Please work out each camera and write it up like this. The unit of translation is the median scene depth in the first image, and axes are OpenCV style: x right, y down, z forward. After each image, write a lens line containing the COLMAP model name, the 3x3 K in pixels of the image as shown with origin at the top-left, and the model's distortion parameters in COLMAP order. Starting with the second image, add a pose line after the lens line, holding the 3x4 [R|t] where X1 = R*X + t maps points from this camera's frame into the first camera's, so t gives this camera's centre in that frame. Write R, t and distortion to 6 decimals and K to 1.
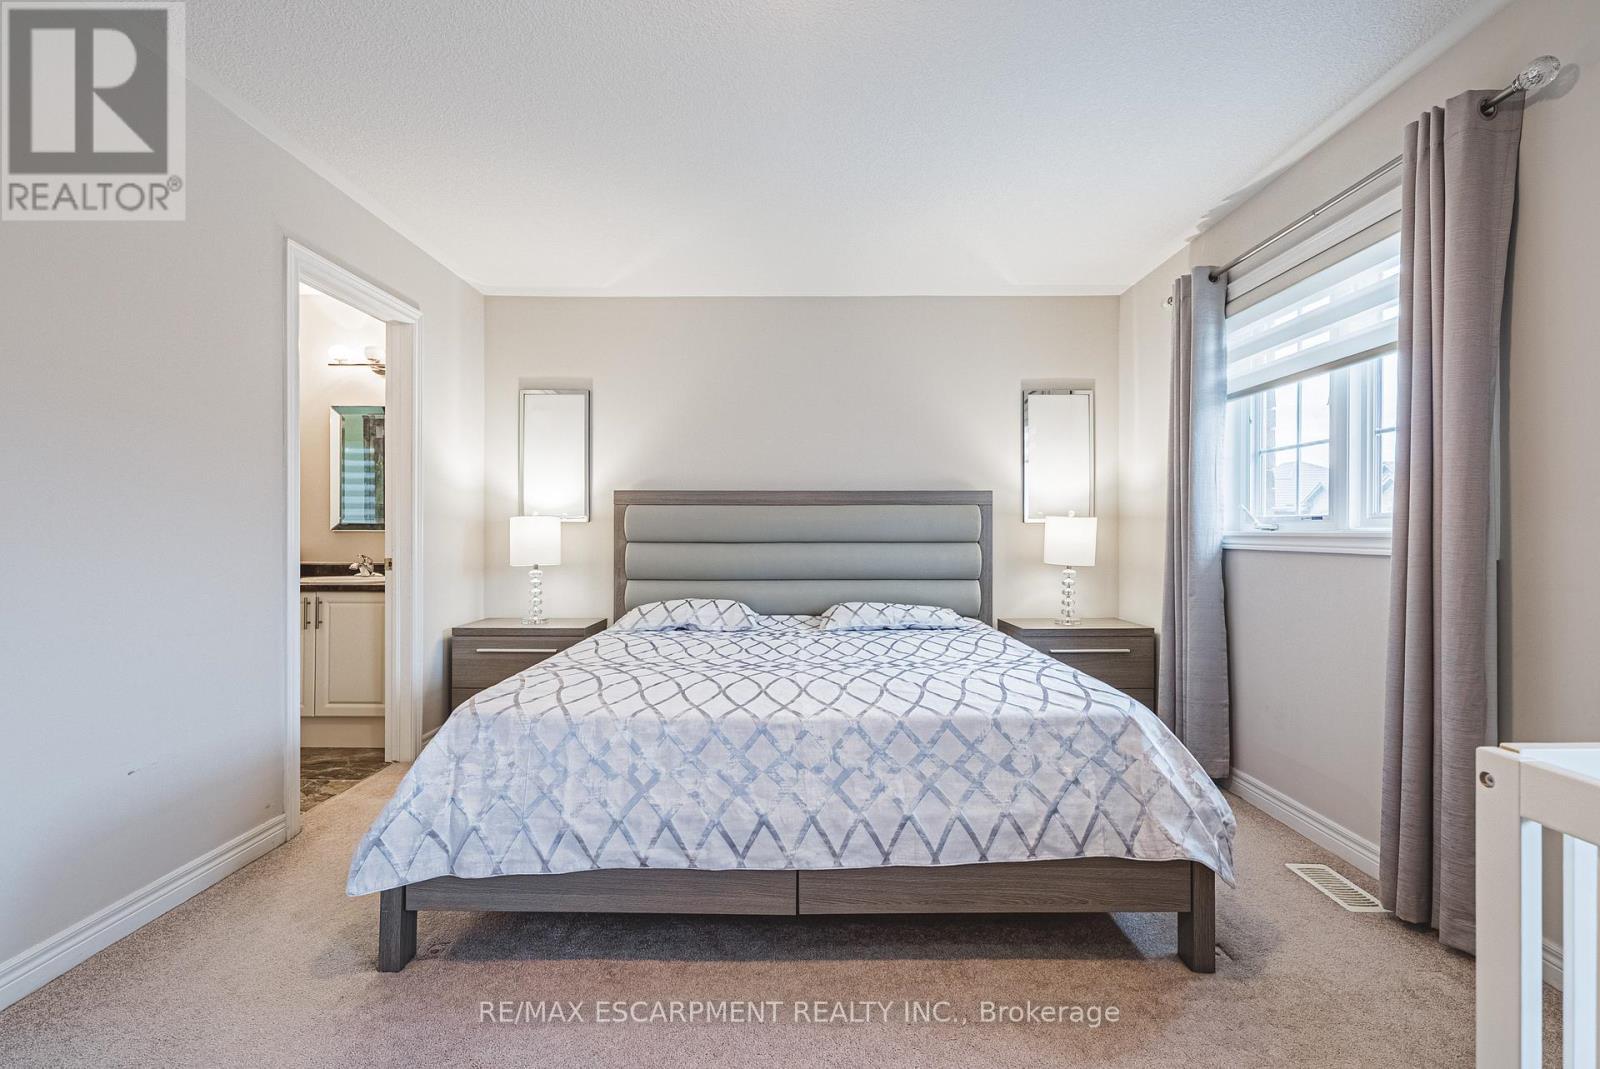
lens RADIAL K [[658.0, 0, 849.8], [0, 658.0, 532.7], [0, 0, 1]] dist [-0.002784, -0.000059]
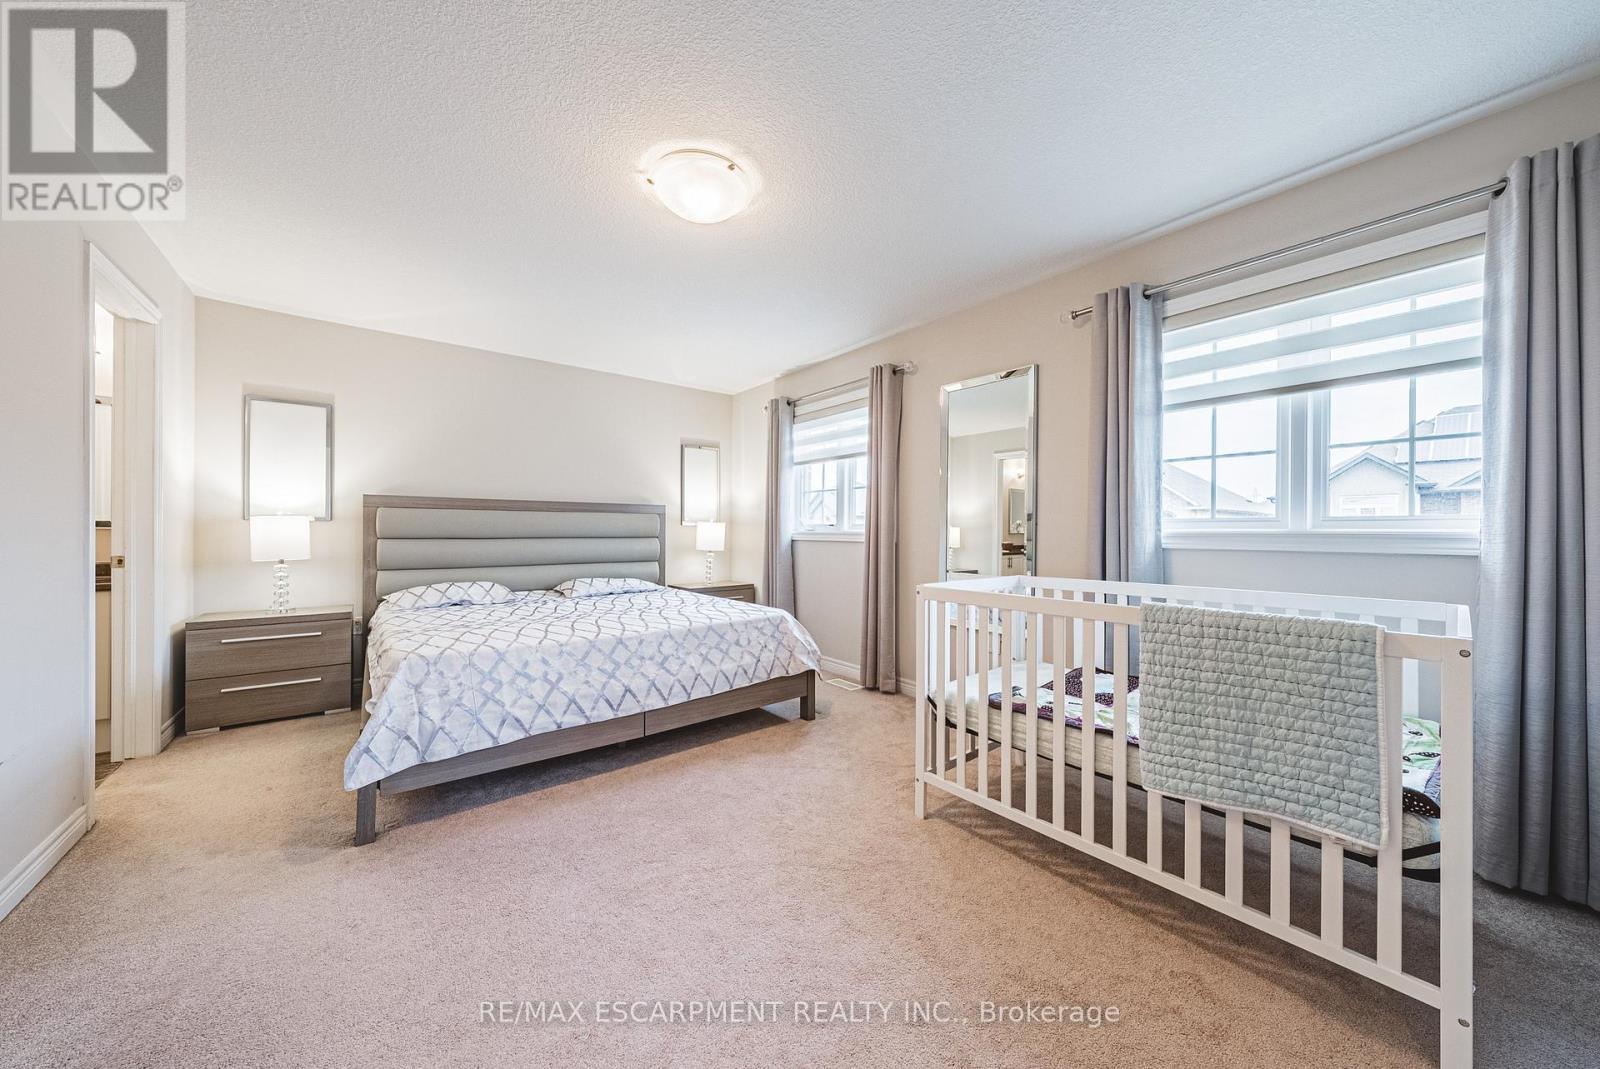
lens RADIAL K [[554.6, 0, 805.7], [0, 554.6, 535.7], [0, 0, 1]] dist [-0.006267, -0.000060]
pose [[0.772149, -0.002498, 0.635437, -0.703423], [-0.003188, 0.999964, 0.007804, -0.002572], [-0.635434, -0.008052, 0.772113, -0.487377]]
